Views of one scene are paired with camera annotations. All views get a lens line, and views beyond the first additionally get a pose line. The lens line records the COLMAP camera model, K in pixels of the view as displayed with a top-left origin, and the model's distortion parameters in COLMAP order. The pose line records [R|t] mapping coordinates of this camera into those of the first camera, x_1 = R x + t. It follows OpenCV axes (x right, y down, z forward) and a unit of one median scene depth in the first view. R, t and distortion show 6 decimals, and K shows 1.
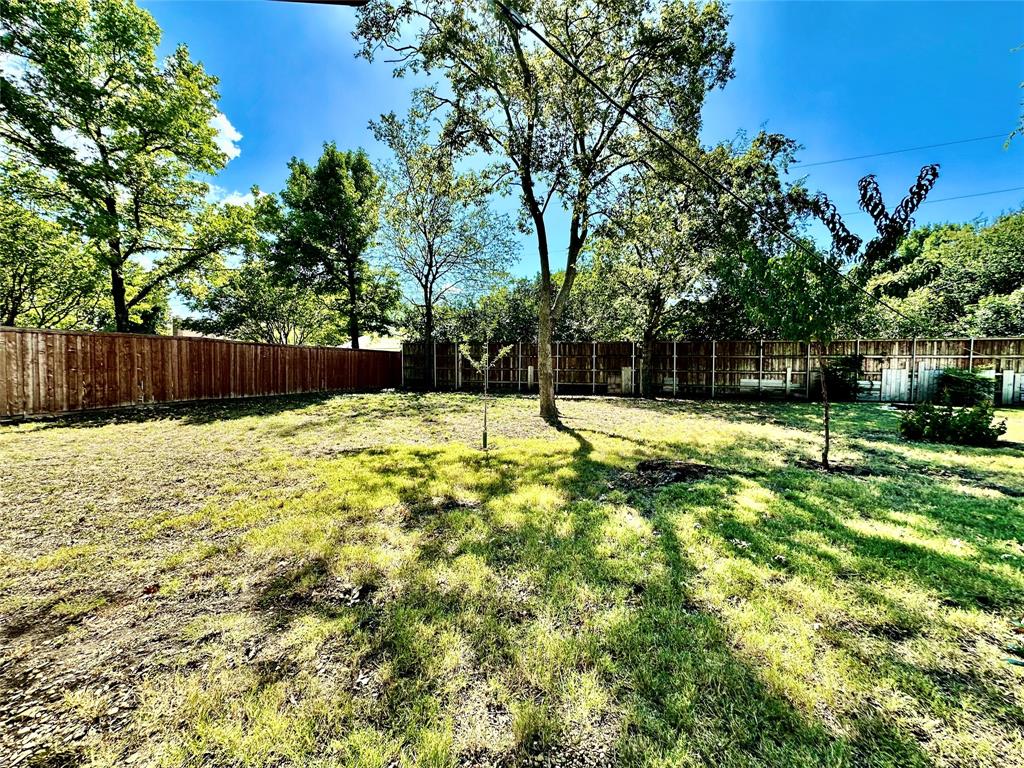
lens RADIAL K [[406.7, 0, 515.5], [0, 406.7, 382.0], [0, 0, 1]] dist [-0.002466, 0.000718]
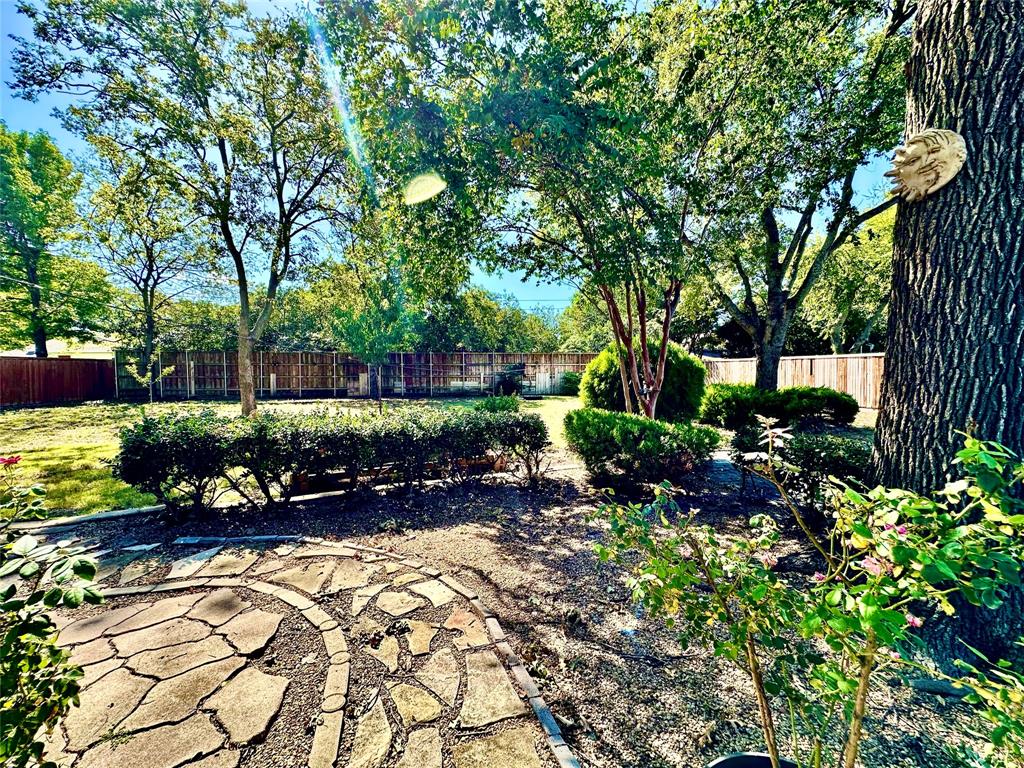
lens RADIAL K [[406.7, 0, 512.0], [0, 406.7, 381.9], [0, 0, 1]] dist [-0.002466, 0.000718]
pose [[0.895395, -0.024352, 0.444606, 0.219645], [0.026701, 0.999643, 0.000979, -0.002937], [-0.444471, 0.010995, 0.895726, -0.411689]]
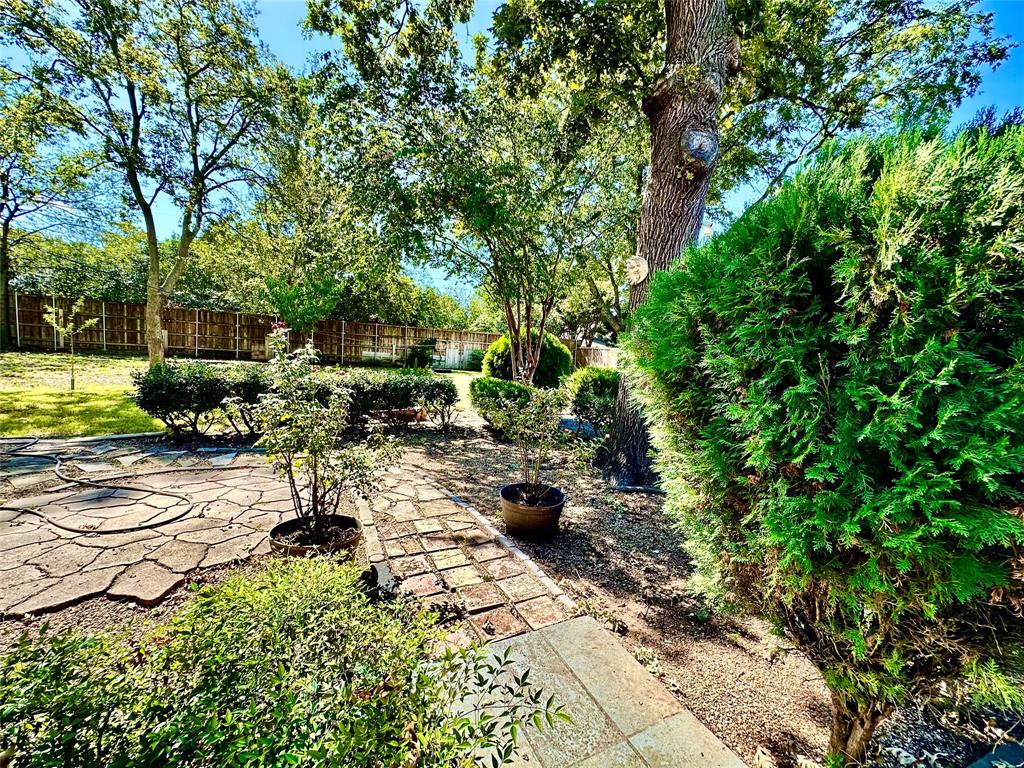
lens RADIAL K [[406.7, 0, 510.8], [0, 406.7, 382.7], [0, 0, 1]] dist [-0.002466, 0.000718]
pose [[0.774623, -0.008622, 0.632365, 0.114811], [-0.037447, 0.997527, 0.059473, -0.001664], [-0.631314, -0.069749, 0.772384, -0.569795]]
